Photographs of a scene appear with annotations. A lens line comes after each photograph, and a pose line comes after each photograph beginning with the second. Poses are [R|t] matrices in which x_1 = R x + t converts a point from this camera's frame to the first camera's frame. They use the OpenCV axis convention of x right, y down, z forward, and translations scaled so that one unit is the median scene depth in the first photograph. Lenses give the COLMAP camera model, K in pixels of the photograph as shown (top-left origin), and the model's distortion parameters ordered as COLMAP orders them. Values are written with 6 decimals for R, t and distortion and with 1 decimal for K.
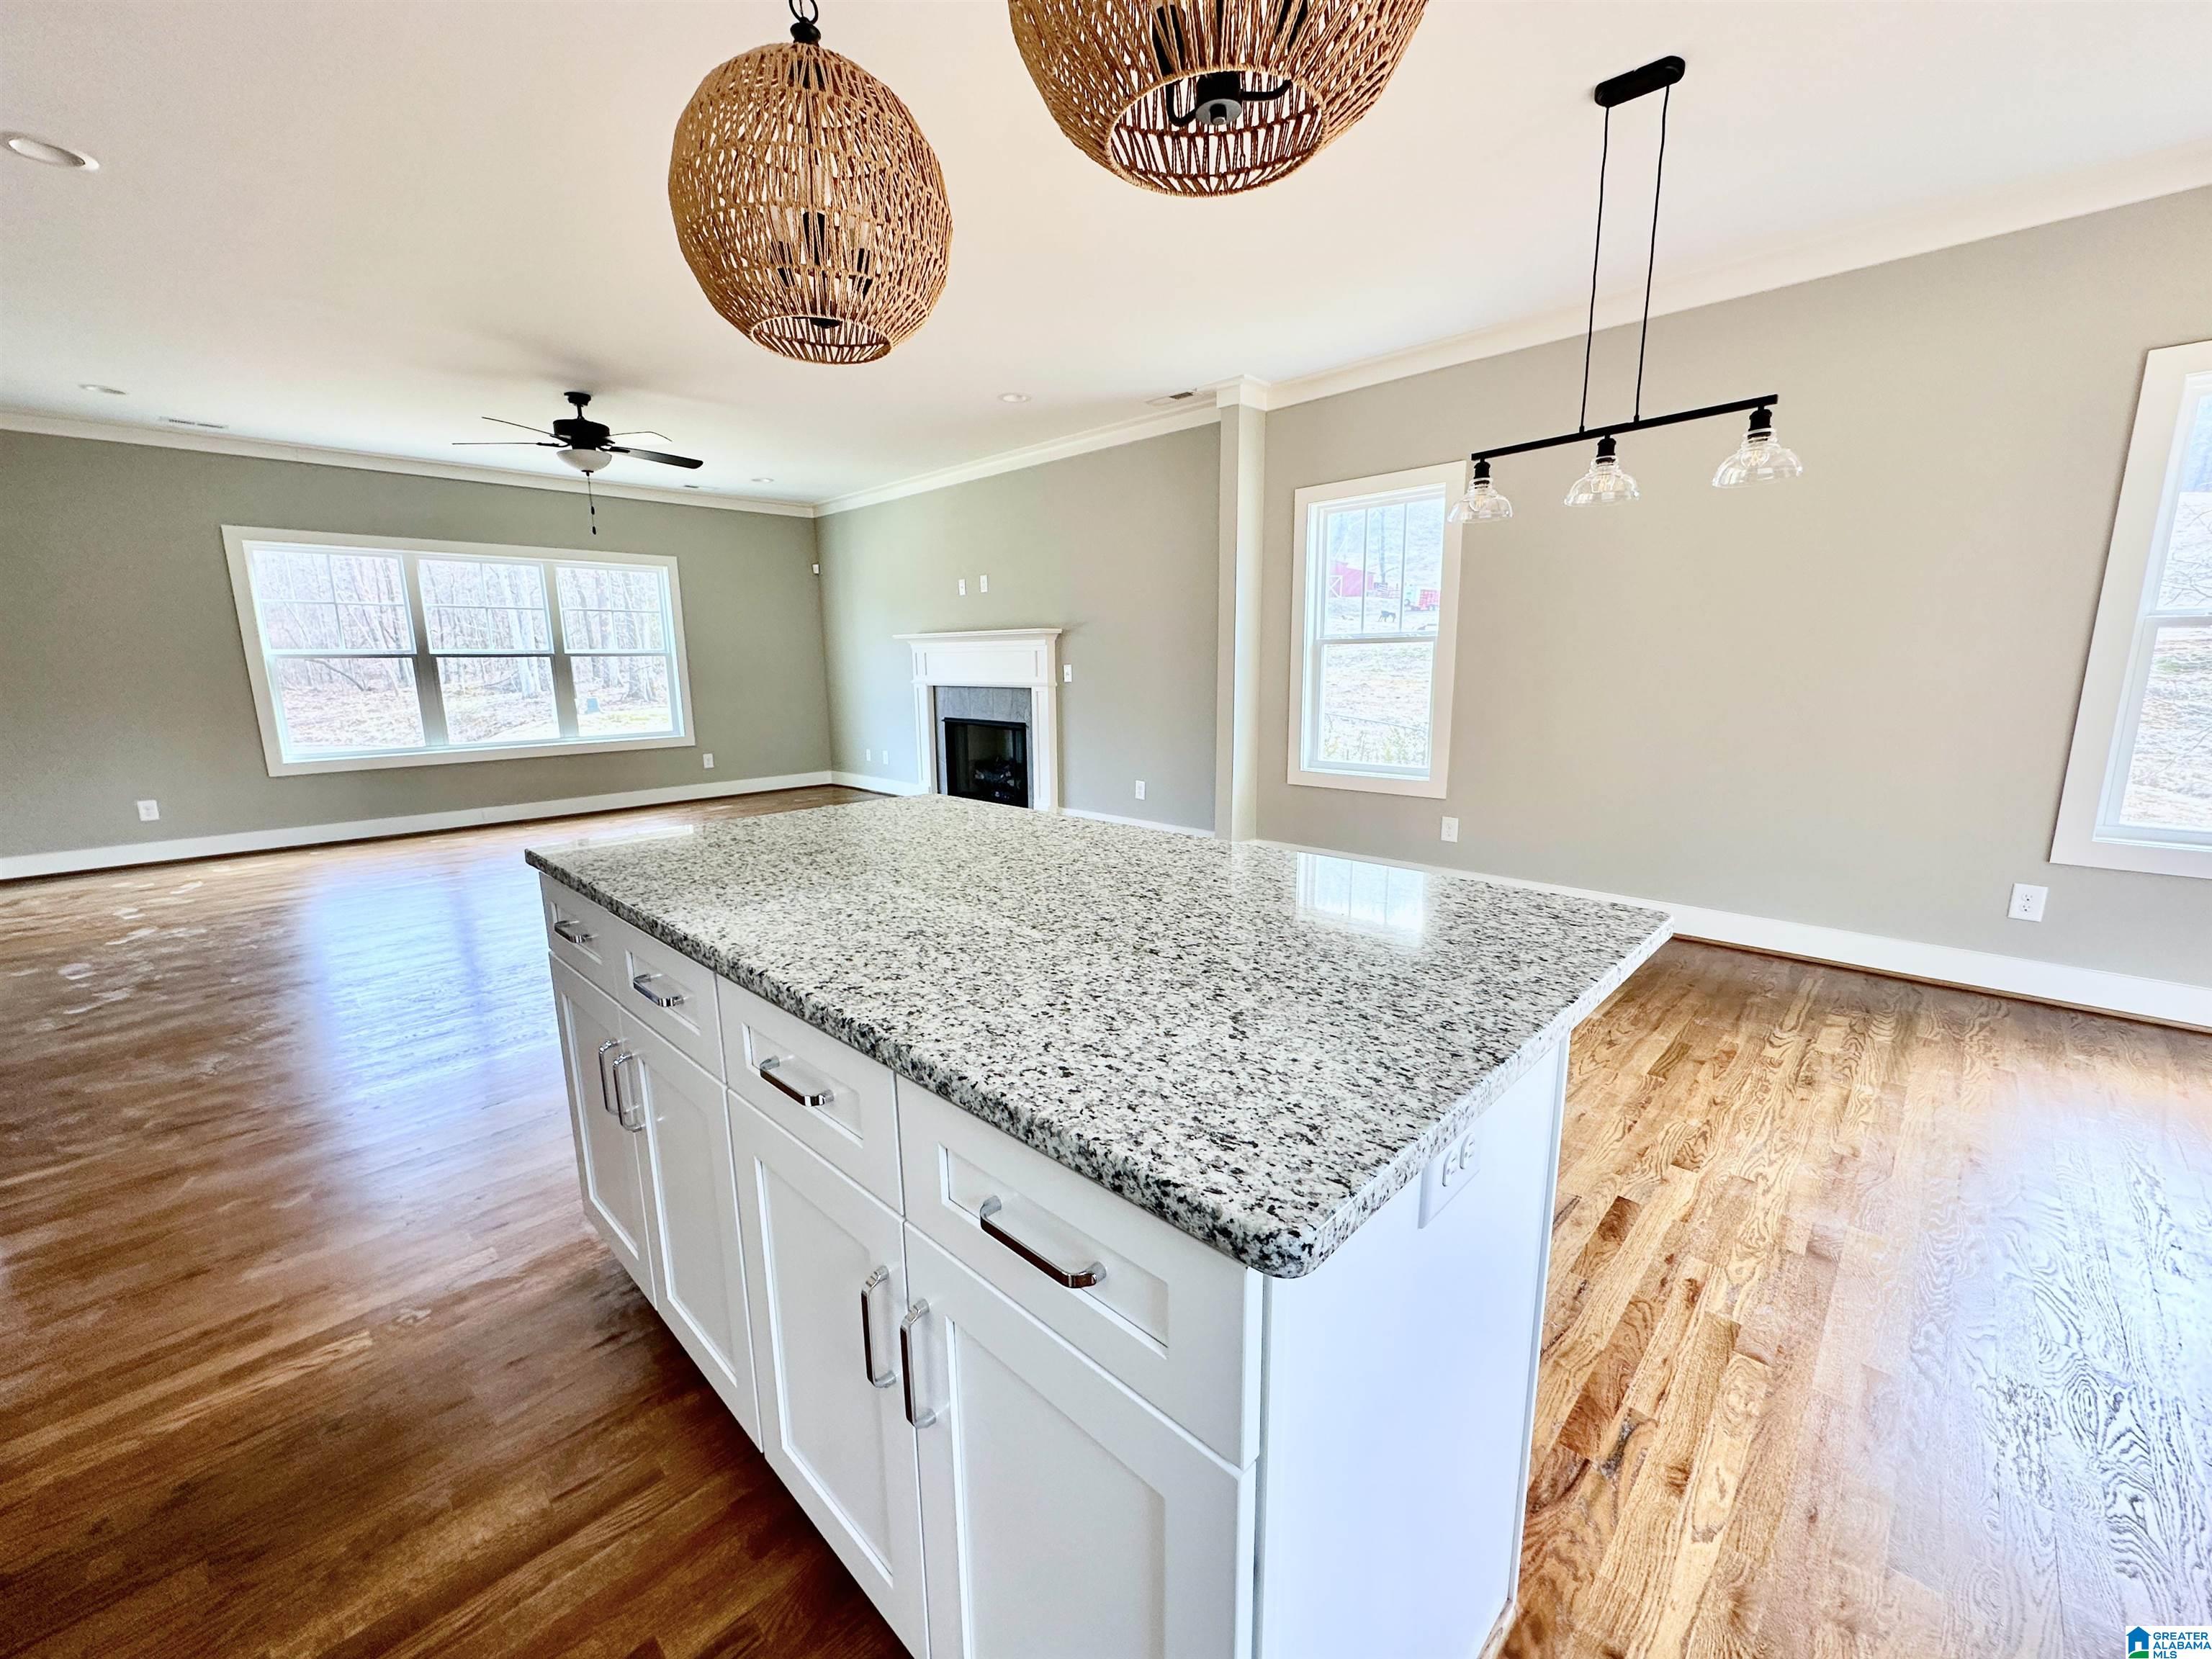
lens RADIAL K [[880.7, 0, 1106.0], [0, 880.7, 829.5], [0, 0, 1]] dist [-0.001801, 0.000231]
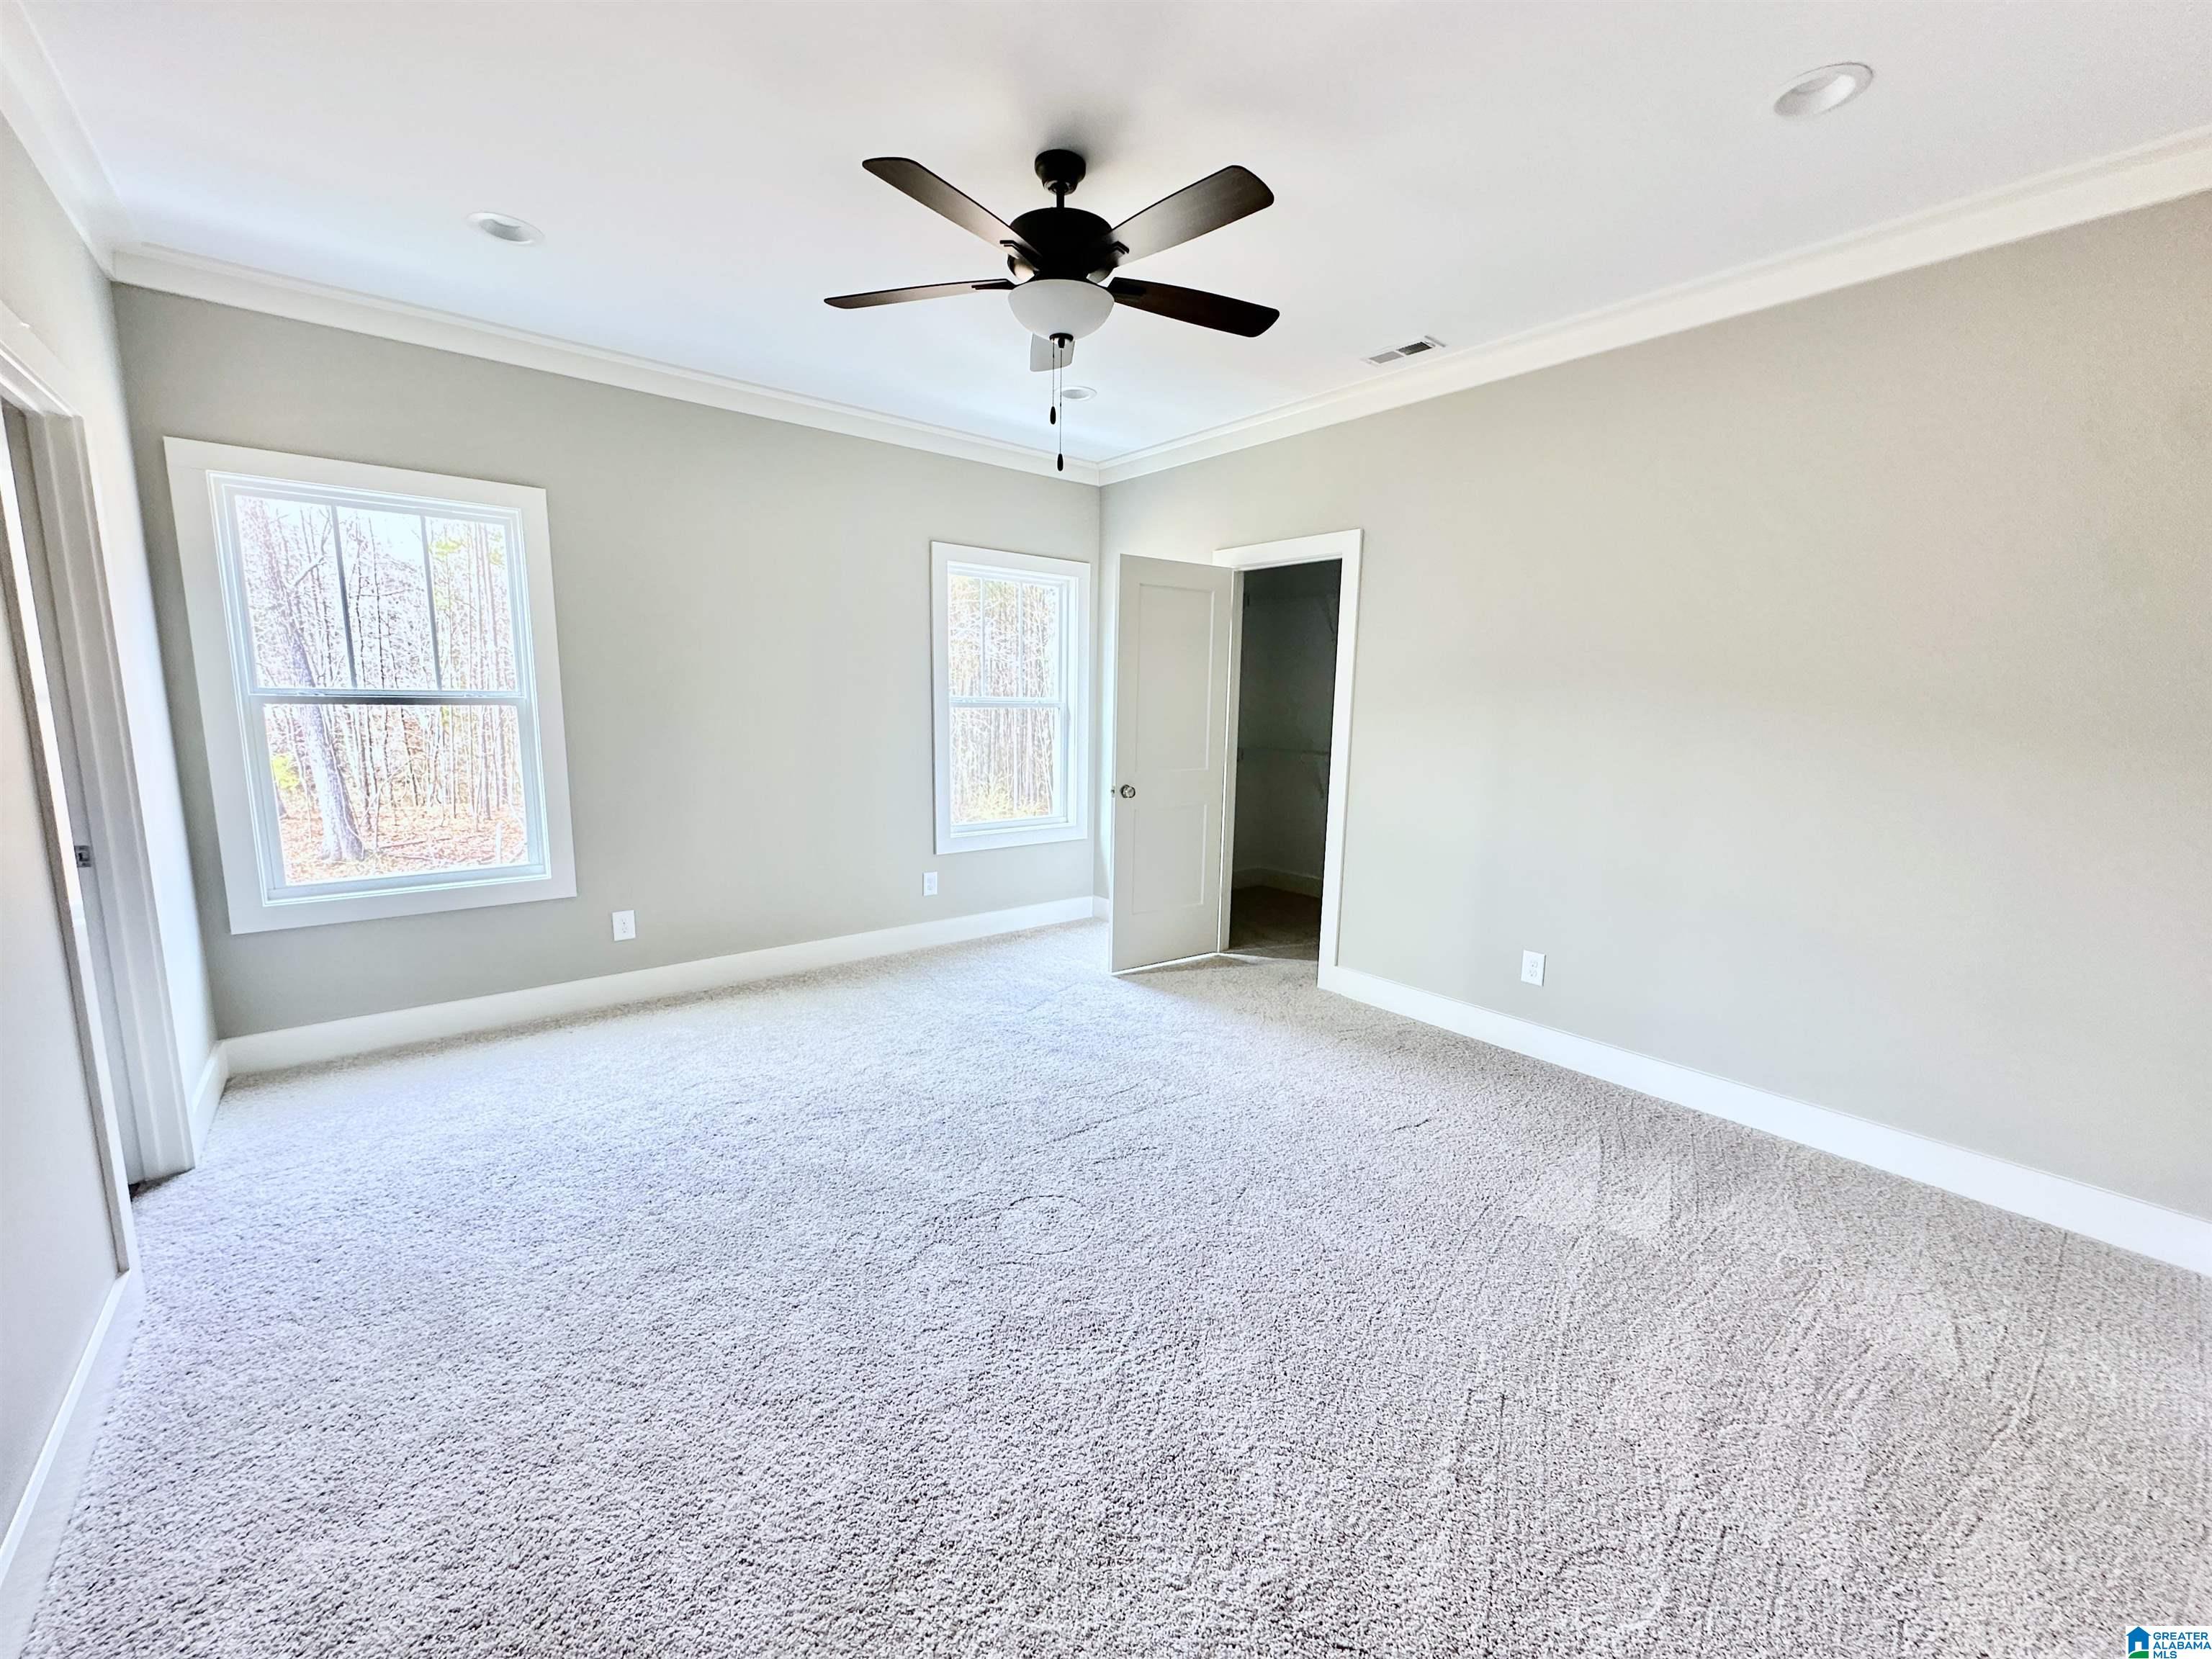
lens RADIAL K [[880.7, 0, 1106.0], [0, 880.7, 829.5], [0, 0, 1]] dist [-0.001801, 0.000231]
pose [[0.105114, -0.131183, 0.985770, -0.686798], [0.172484, 0.978642, 0.111843, -0.192152], [-0.979388, 0.158273, 0.125496, 0.768316]]
